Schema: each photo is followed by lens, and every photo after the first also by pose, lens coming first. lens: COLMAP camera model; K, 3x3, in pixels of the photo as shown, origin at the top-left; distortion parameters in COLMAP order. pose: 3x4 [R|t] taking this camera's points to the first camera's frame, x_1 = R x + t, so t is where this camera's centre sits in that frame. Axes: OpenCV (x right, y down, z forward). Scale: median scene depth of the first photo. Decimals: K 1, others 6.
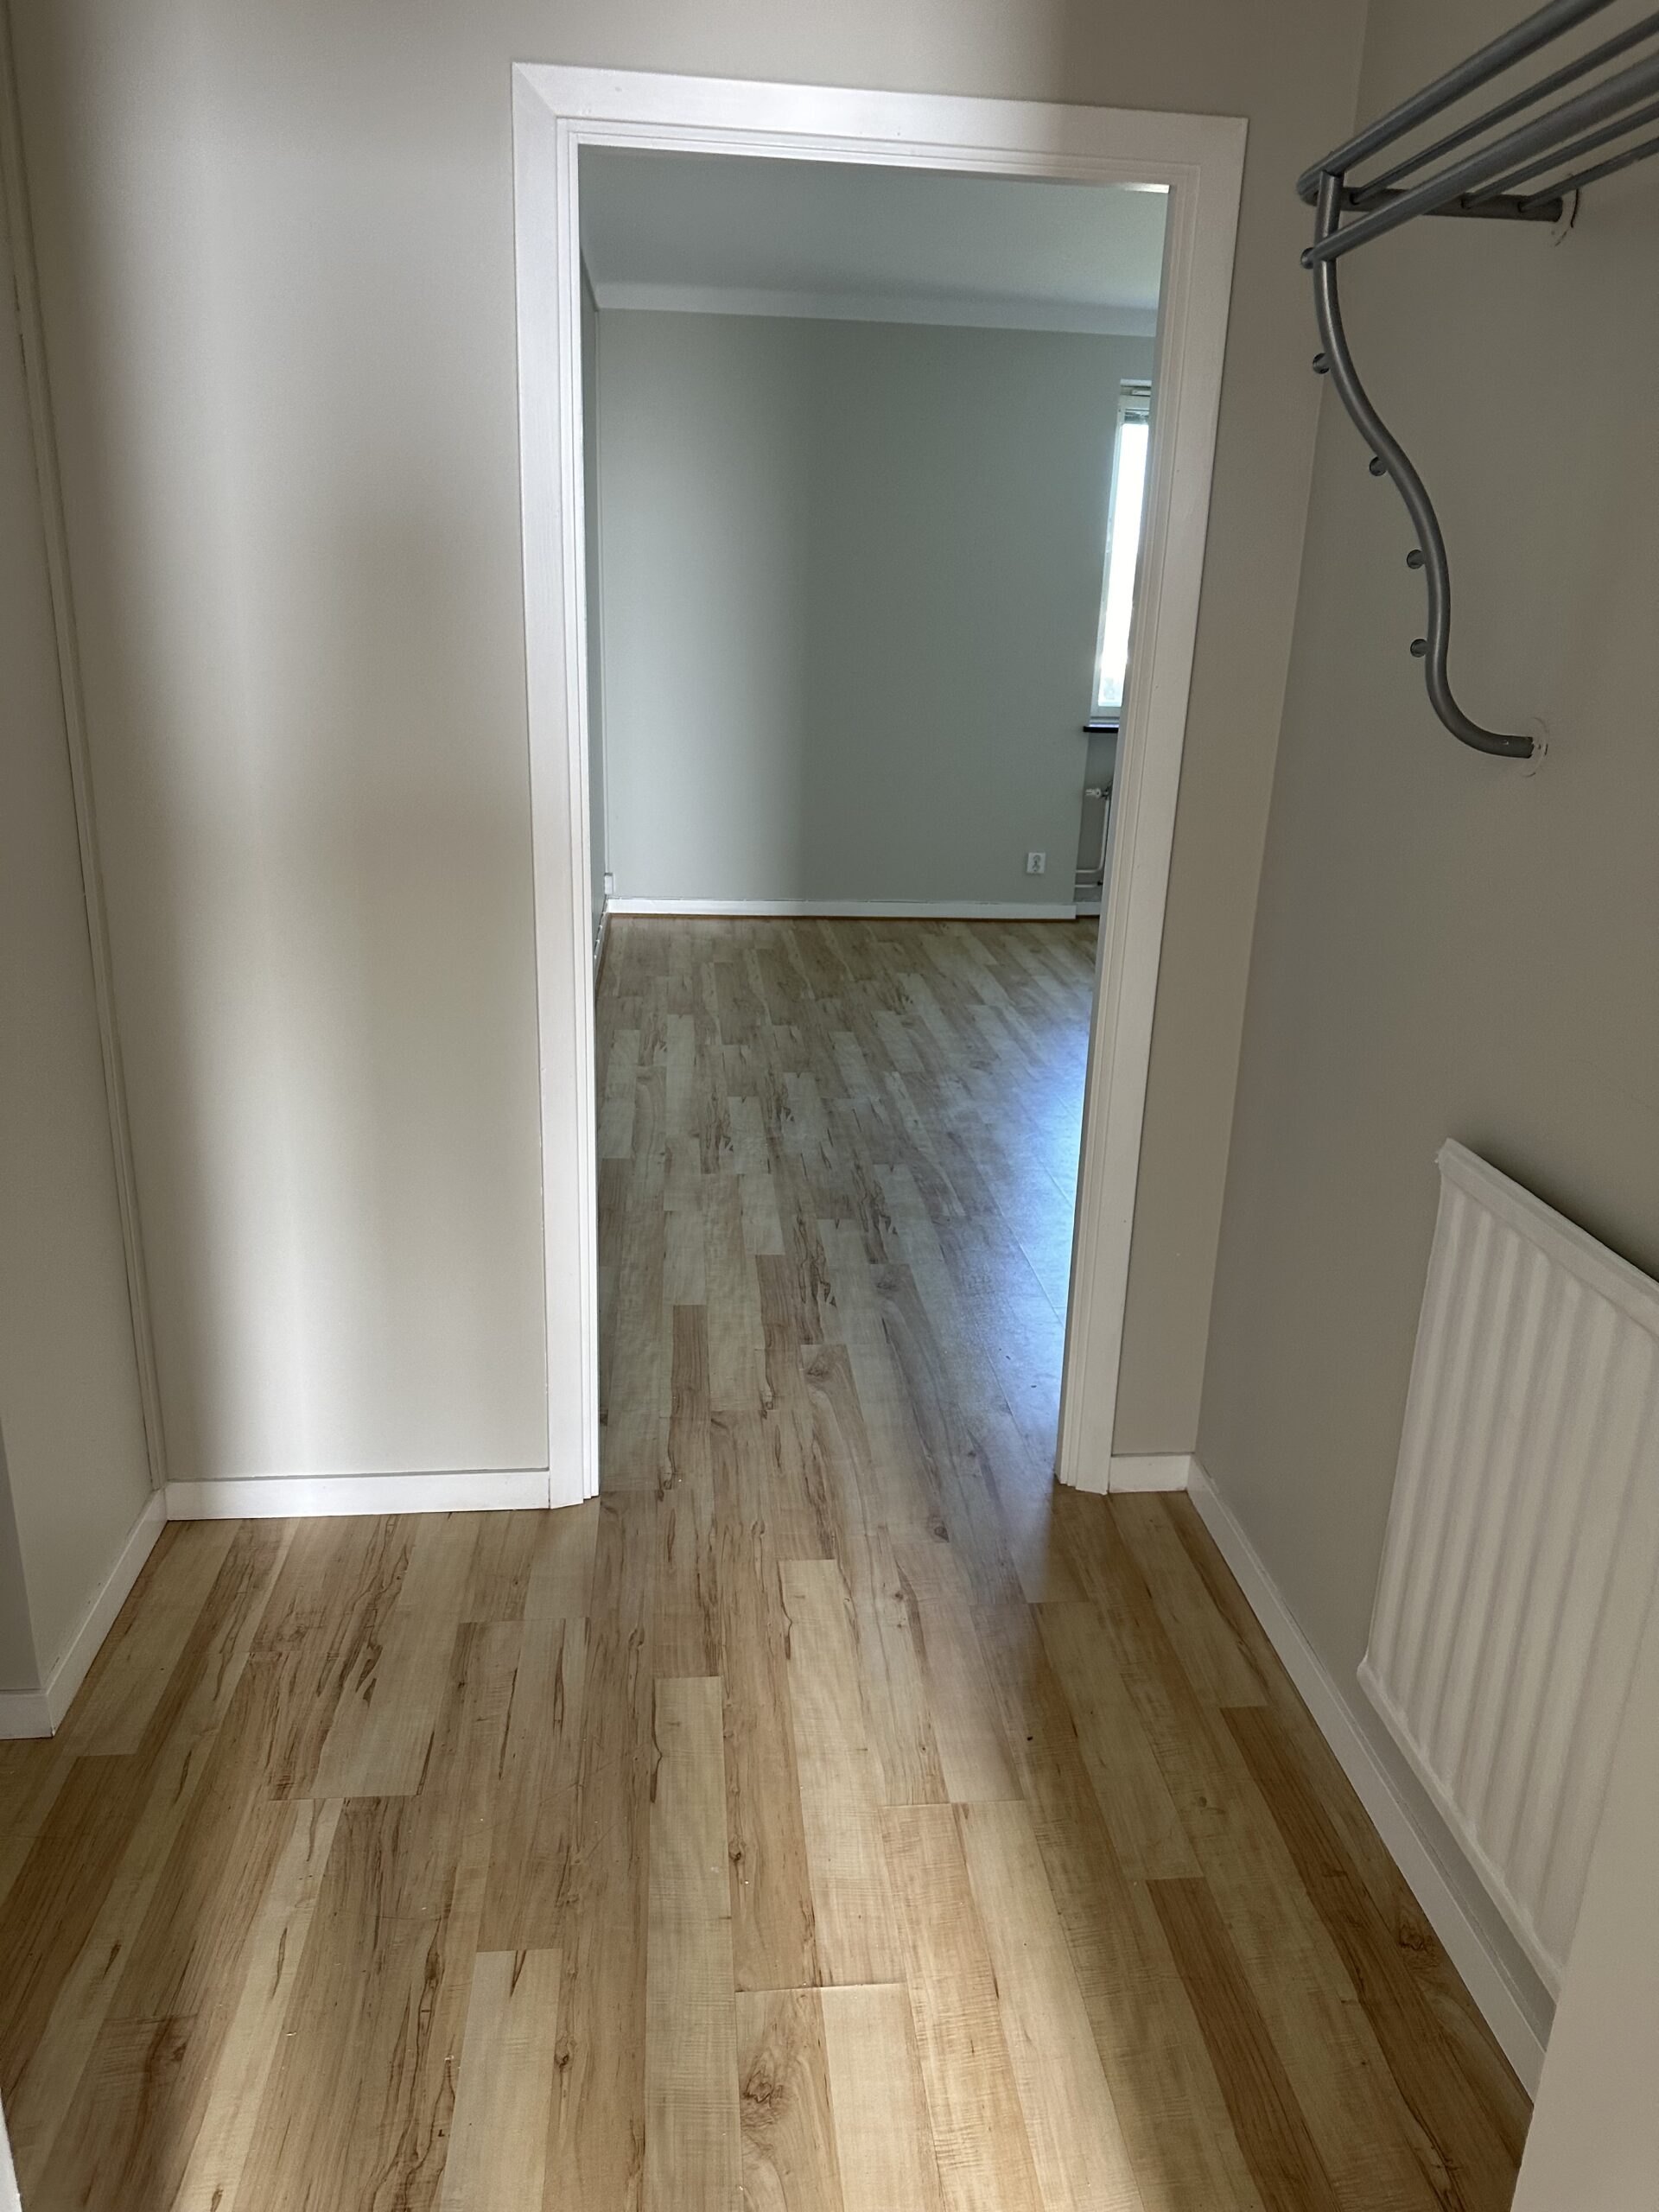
lens RADIAL K [[1569.9, 0, 829.5], [0, 1569.9, 1106.0], [0, 0, 1]] dist [-0.003375, -0.000280]
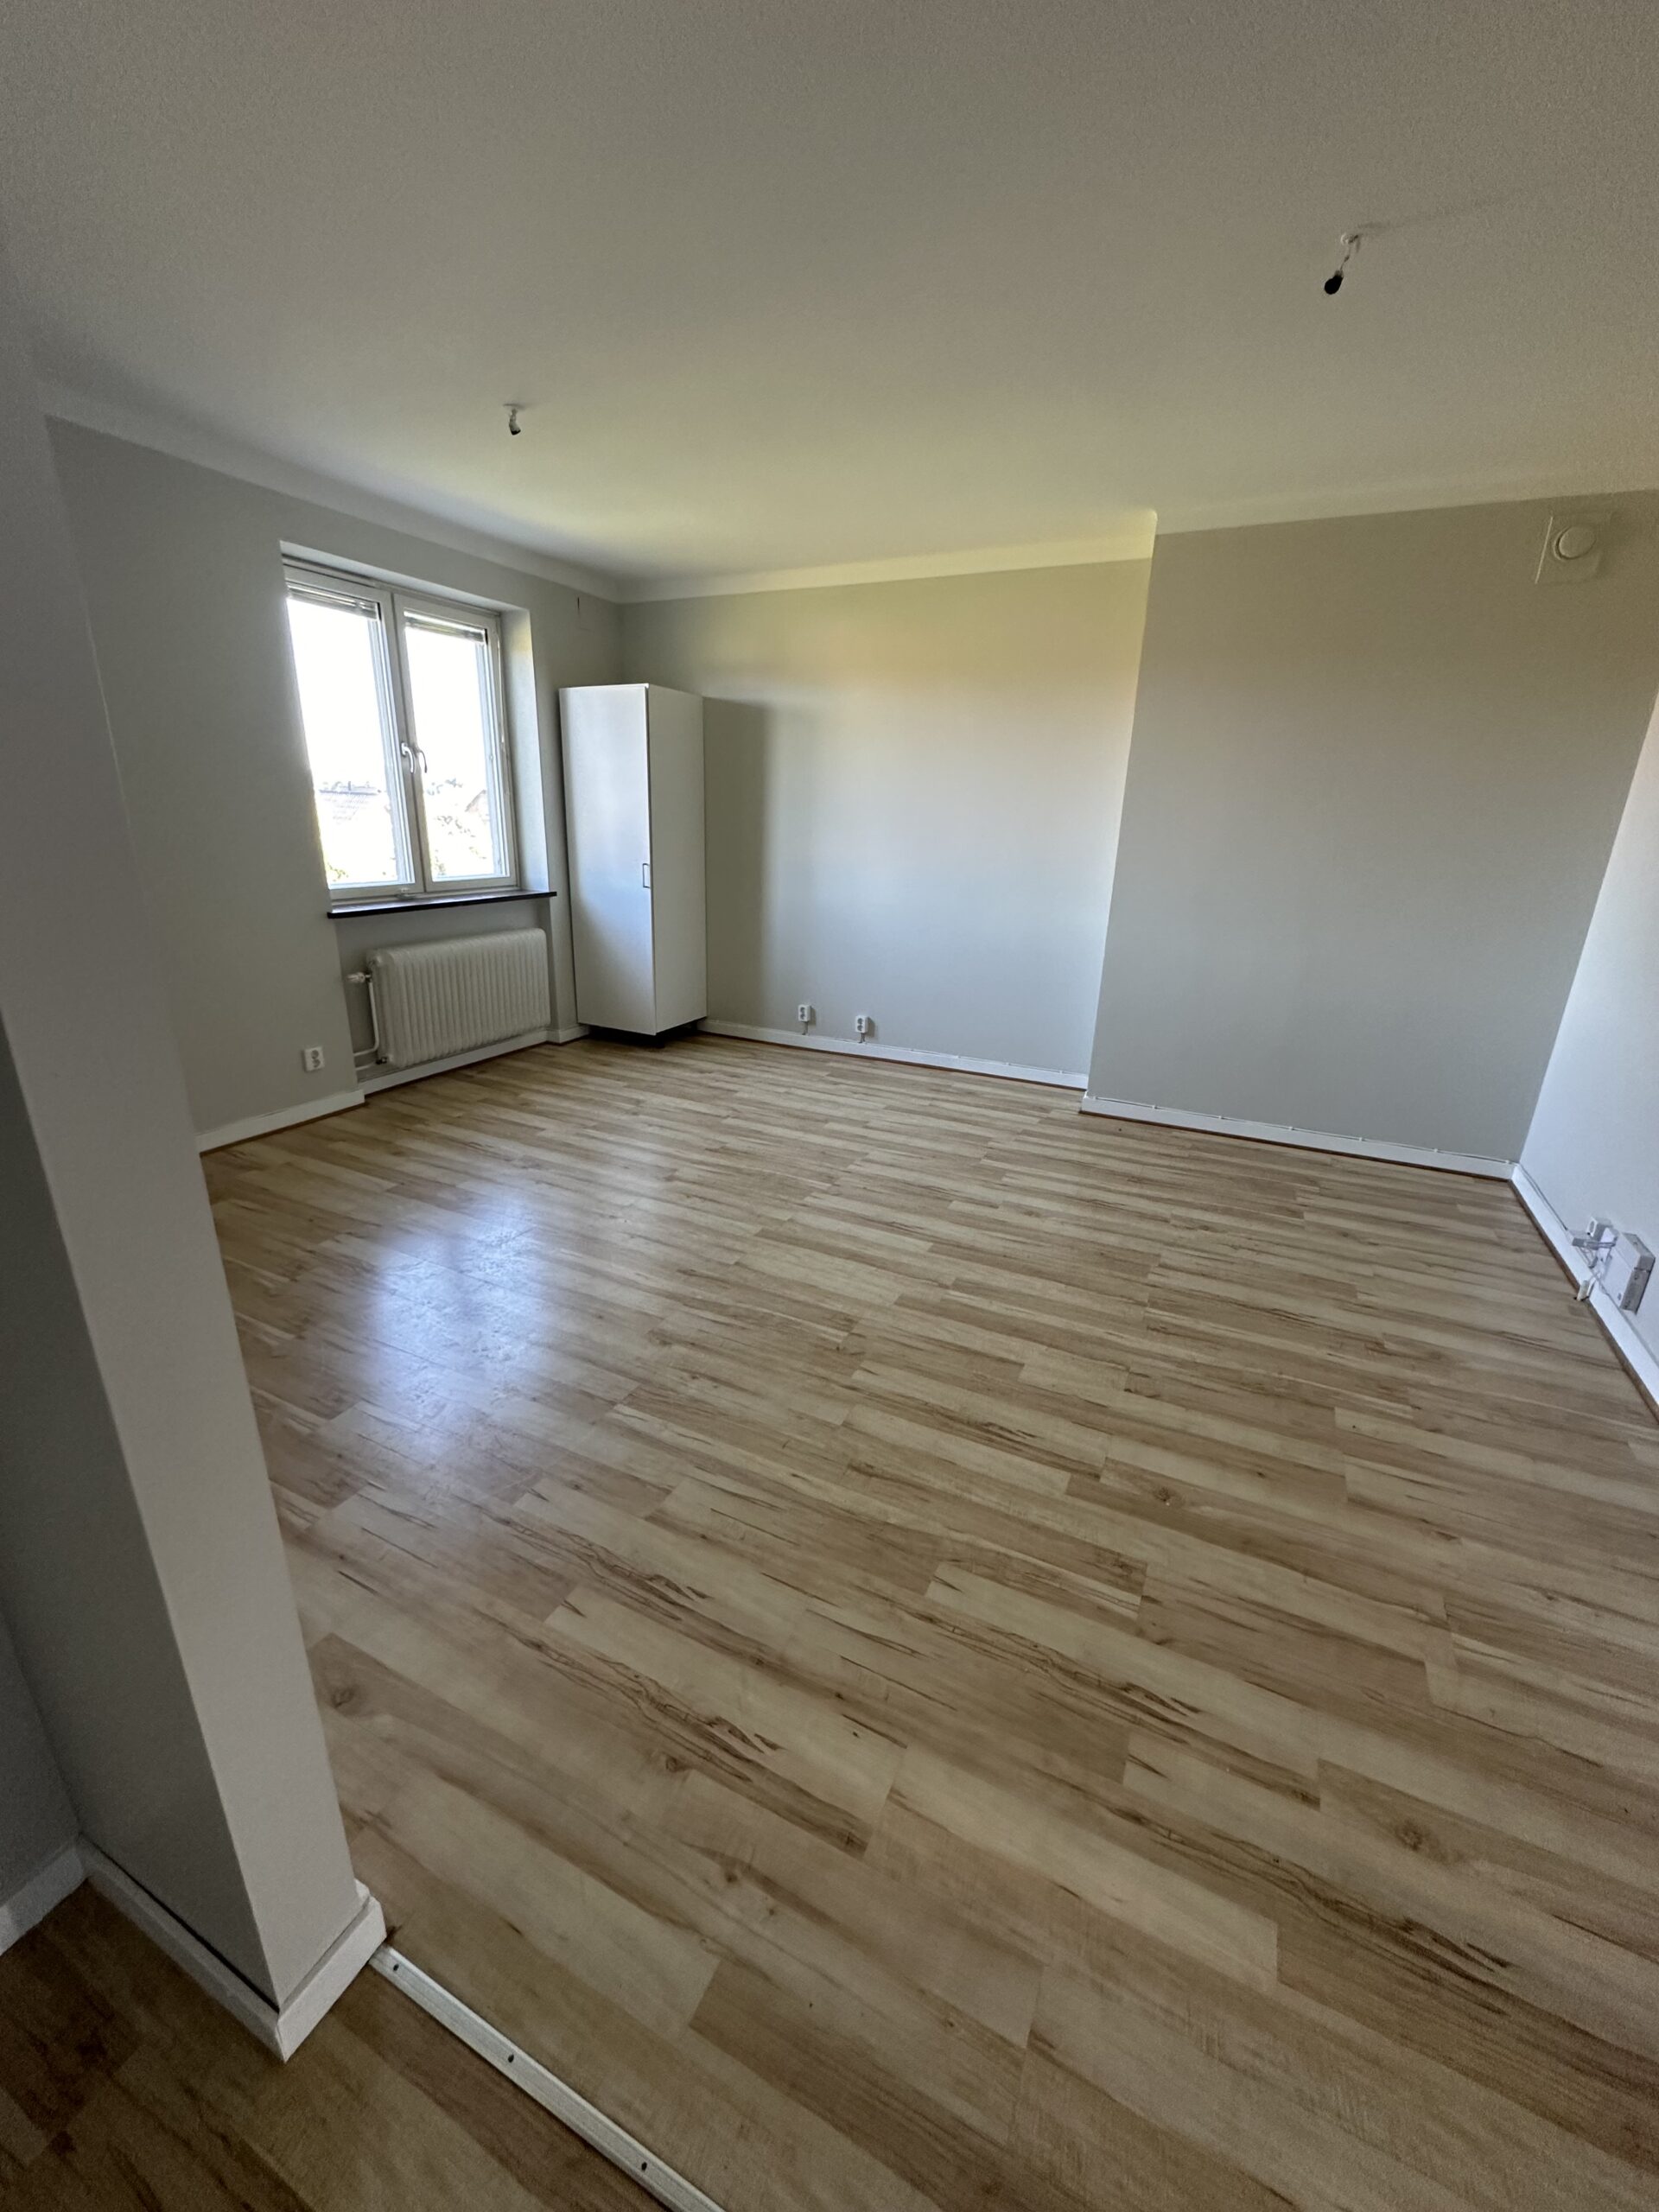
lens RADIAL K [[860.5, 0, 829.5], [0, 860.5, 1106.0], [0, 0, 1]] dist [-0.000414, 0.000018]
pose [[0.519718, -0.309360, 0.796360, -0.212560], [0.259121, 0.945308, 0.198115, -0.235212], [-0.814095, 0.103389, 0.571455, 0.691064]]
